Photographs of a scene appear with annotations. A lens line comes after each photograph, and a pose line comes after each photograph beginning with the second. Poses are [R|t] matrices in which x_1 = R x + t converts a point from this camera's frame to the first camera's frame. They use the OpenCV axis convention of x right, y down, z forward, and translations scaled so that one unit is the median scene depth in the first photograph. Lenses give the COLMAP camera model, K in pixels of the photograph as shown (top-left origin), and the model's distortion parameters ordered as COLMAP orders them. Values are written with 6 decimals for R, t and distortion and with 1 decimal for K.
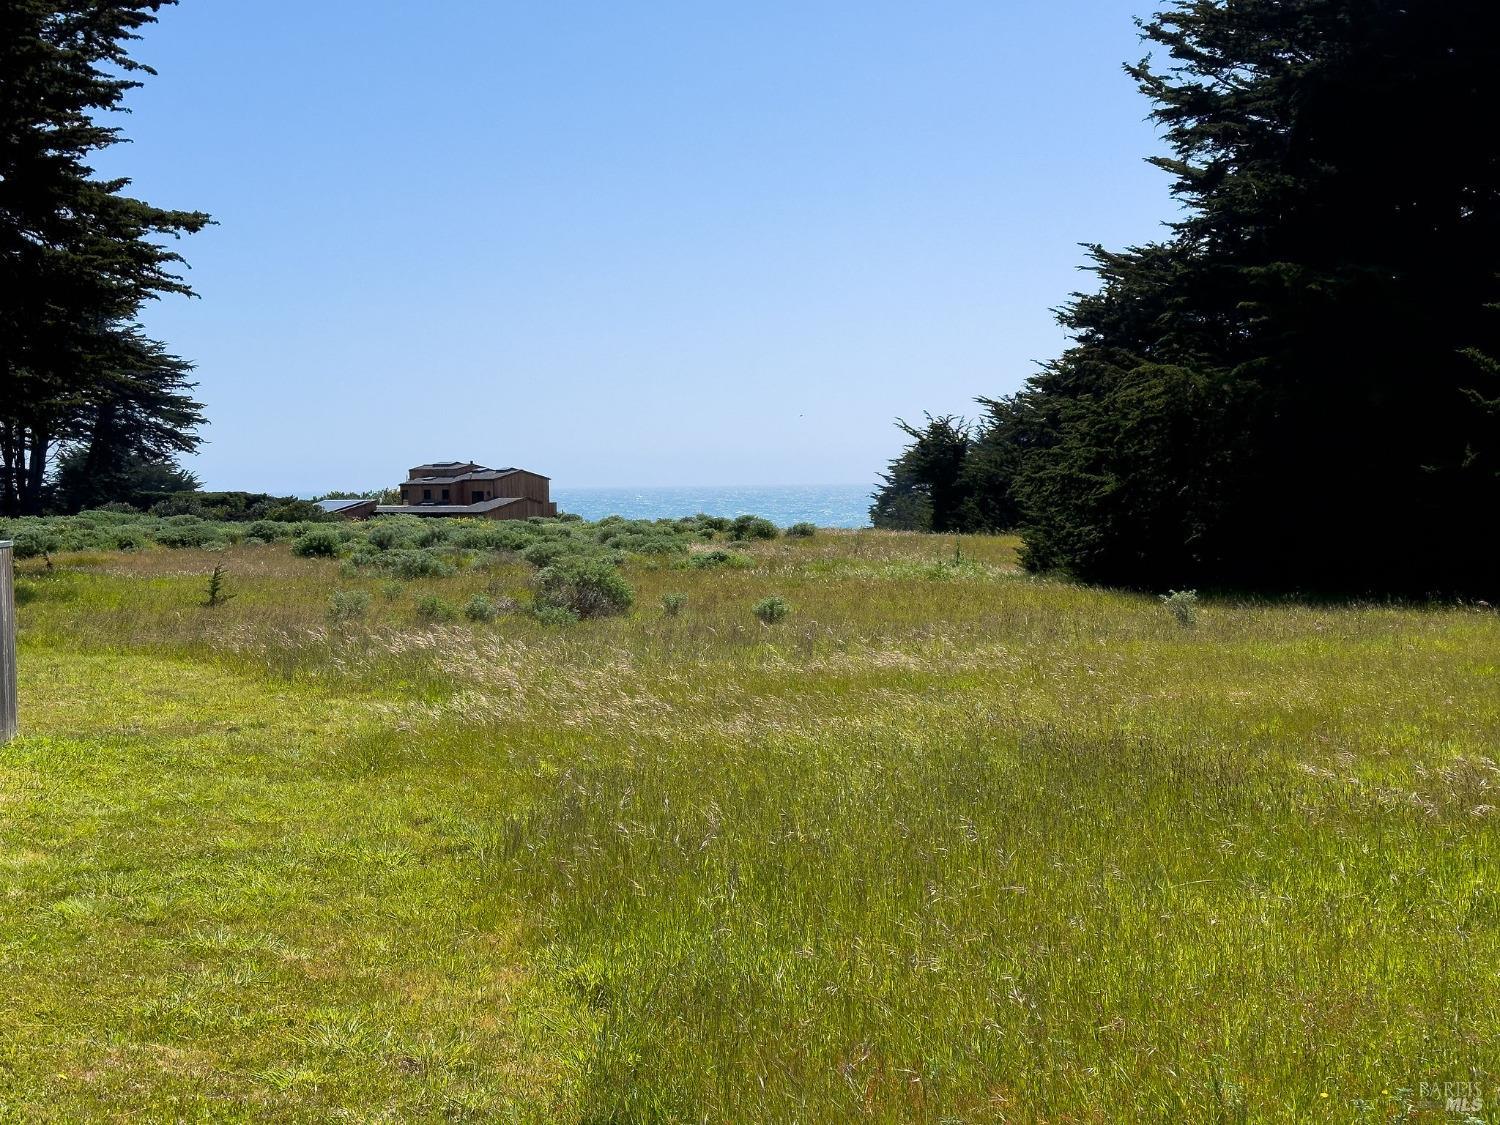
lens RADIAL K [[2098.5, 0, 750.0], [0, 2098.5, 562.5], [0, 0, 1]] dist [0.034080, 0.045066]
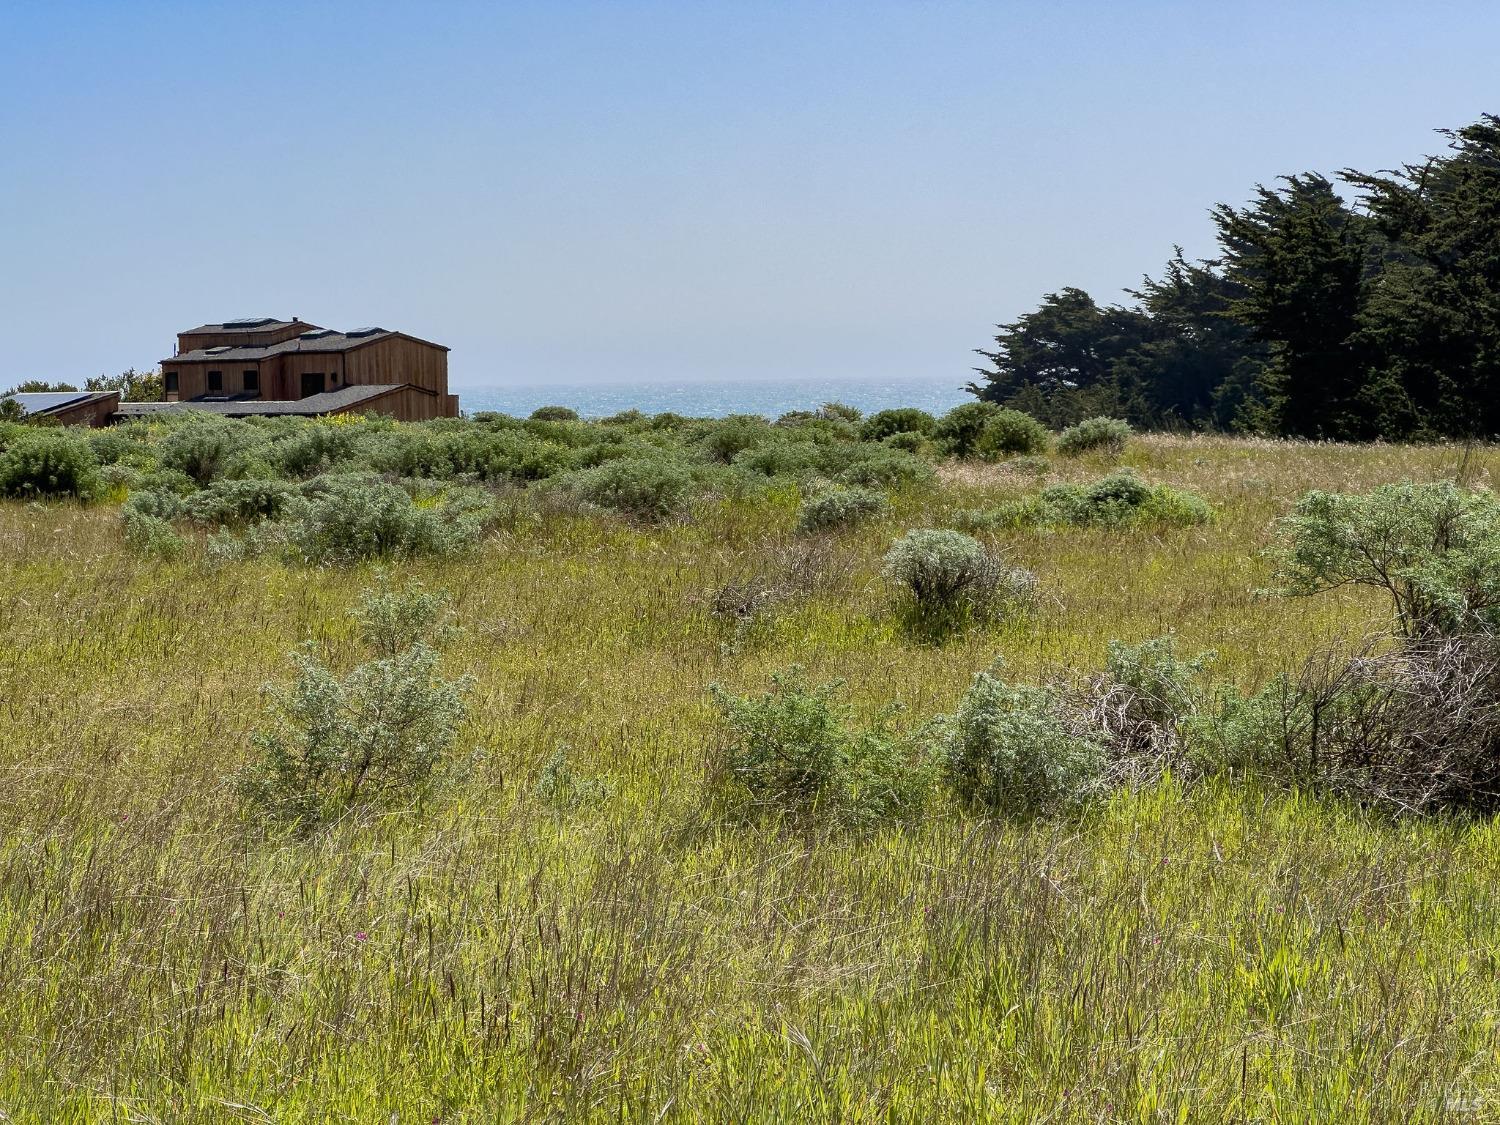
lens RADIAL K [[3370.8, 0, 750.0], [0, 3370.8, 562.5], [0, 0, 1]] dist [0.011029, 0.176397]
pose [[0.999780, -0.006501, 0.019937, -0.038208], [0.006169, 0.999842, 0.016670, -0.000302], [-0.020042, -0.016543, 0.999662, 0.160567]]
